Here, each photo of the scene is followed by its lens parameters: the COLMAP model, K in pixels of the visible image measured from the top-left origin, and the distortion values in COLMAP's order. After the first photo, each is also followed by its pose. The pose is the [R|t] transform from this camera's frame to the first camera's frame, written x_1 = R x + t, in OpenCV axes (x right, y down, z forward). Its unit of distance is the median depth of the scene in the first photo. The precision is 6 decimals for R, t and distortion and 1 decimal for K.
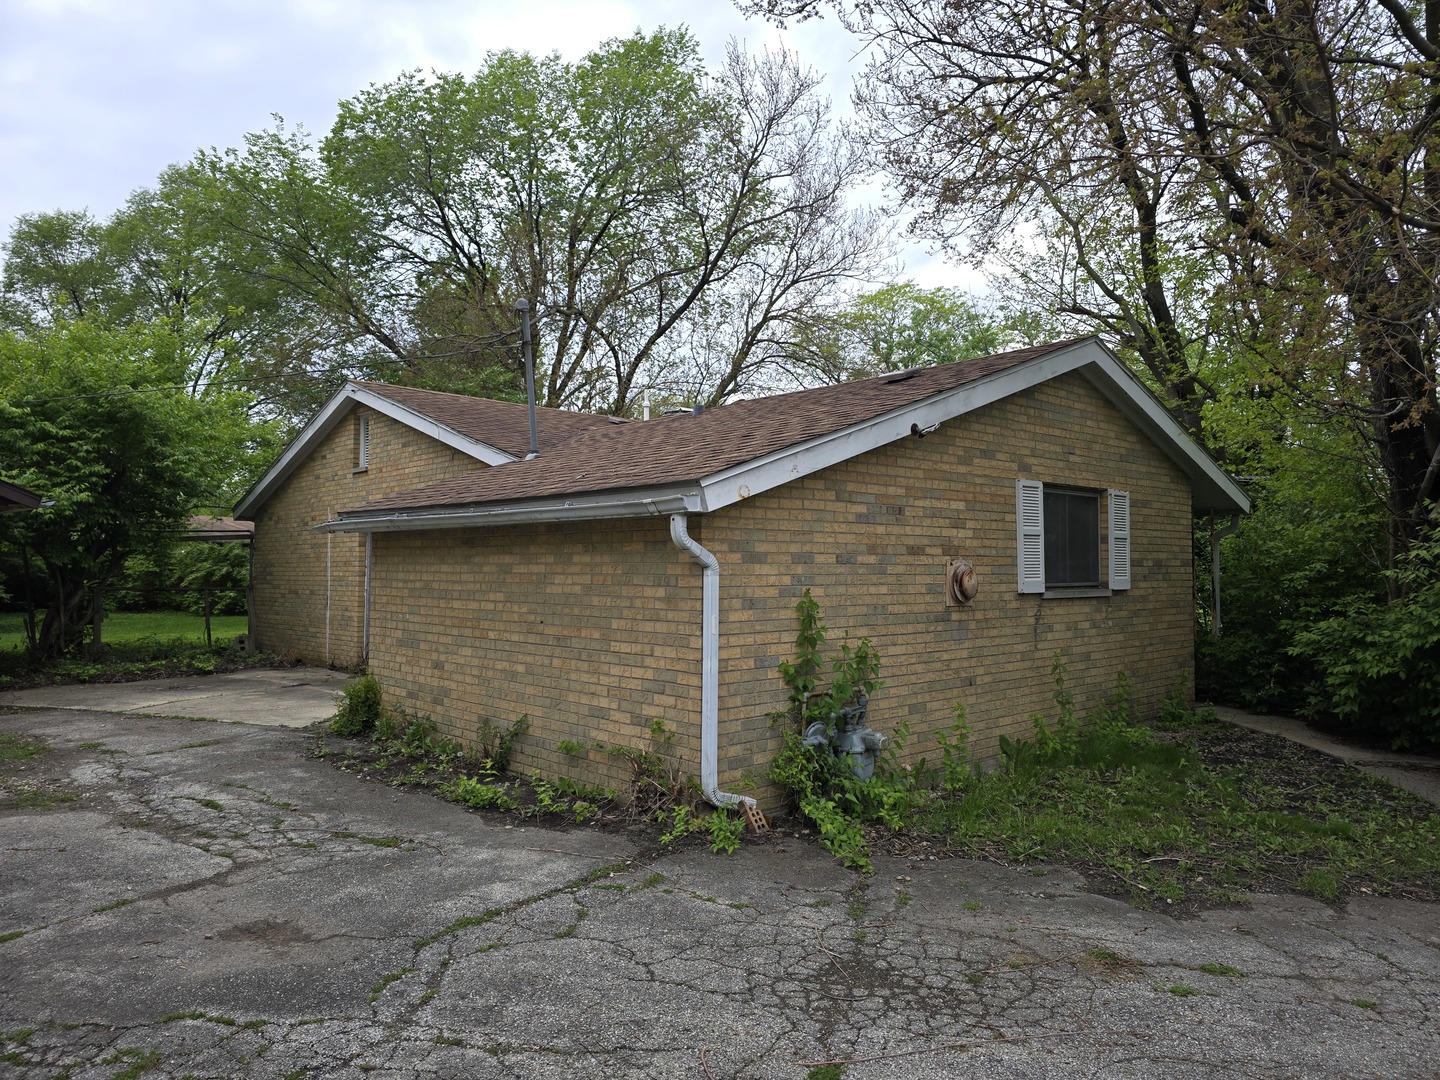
lens RADIAL K [[953.5, 0, 725.9], [0, 953.5, 517.2], [0, 0, 1]] dist [0.074390, -0.068983]
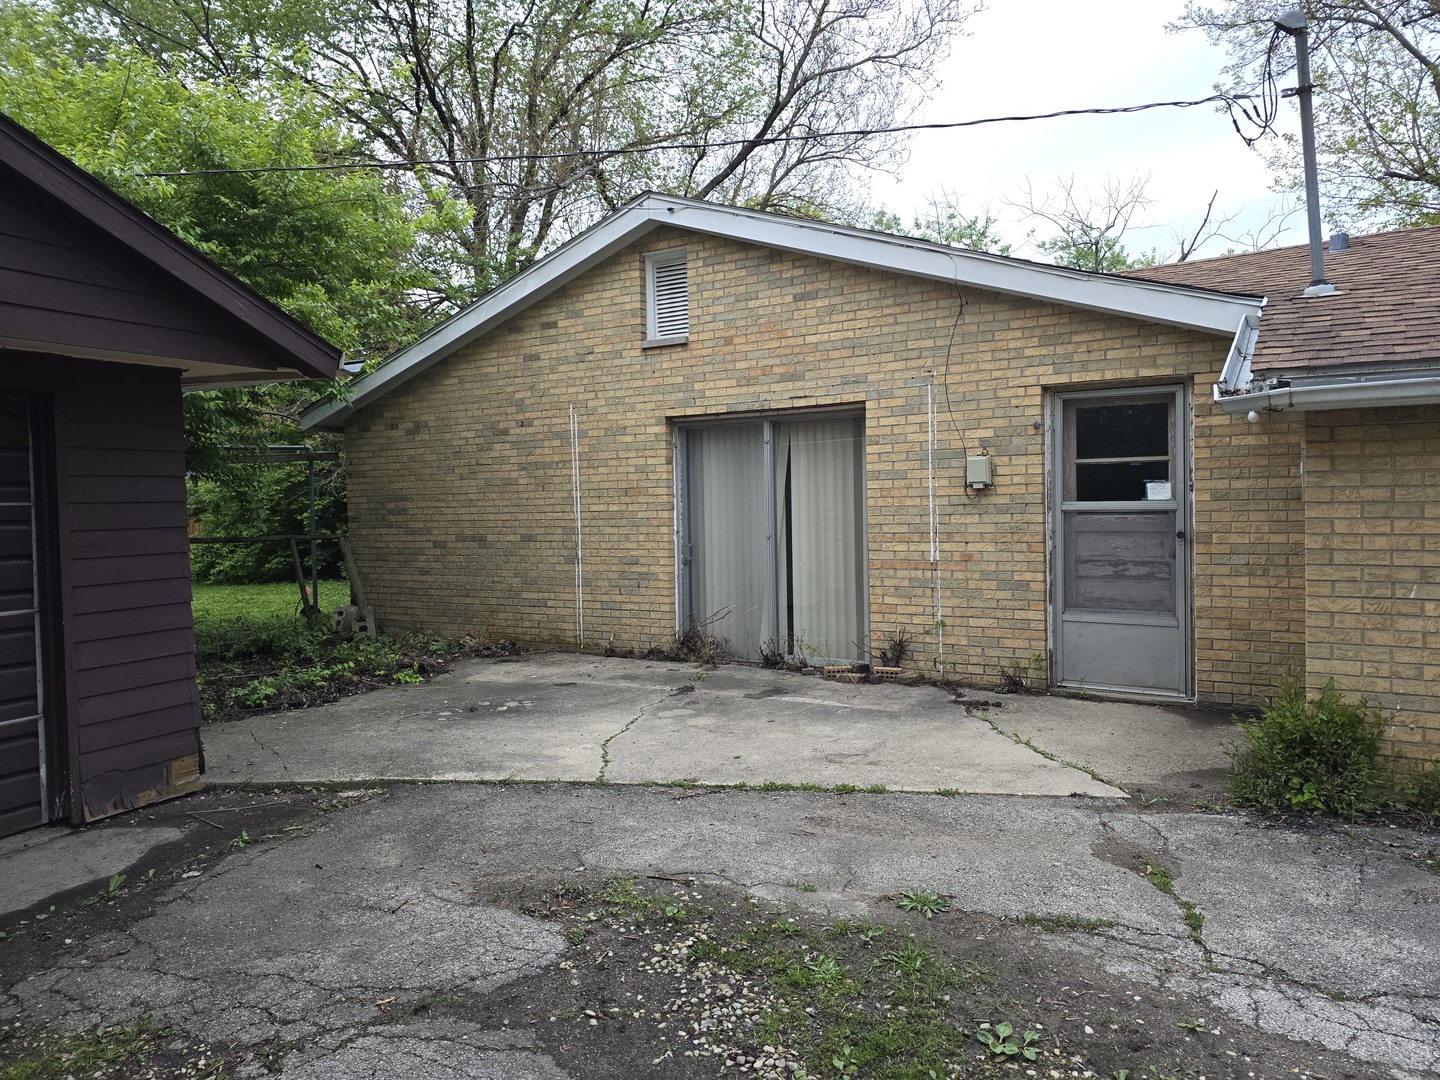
lens RADIAL K [[950.9, 0, 736.5], [0, 950.9, 529.1], [0, 0, 1]] dist [0.057506, -0.049476]
pose [[0.962161, -0.024138, 0.271410, -0.881644], [0.001025, 0.996382, 0.084982, 0.034477], [-0.272479, -0.081488, 0.958705, 0.657538]]
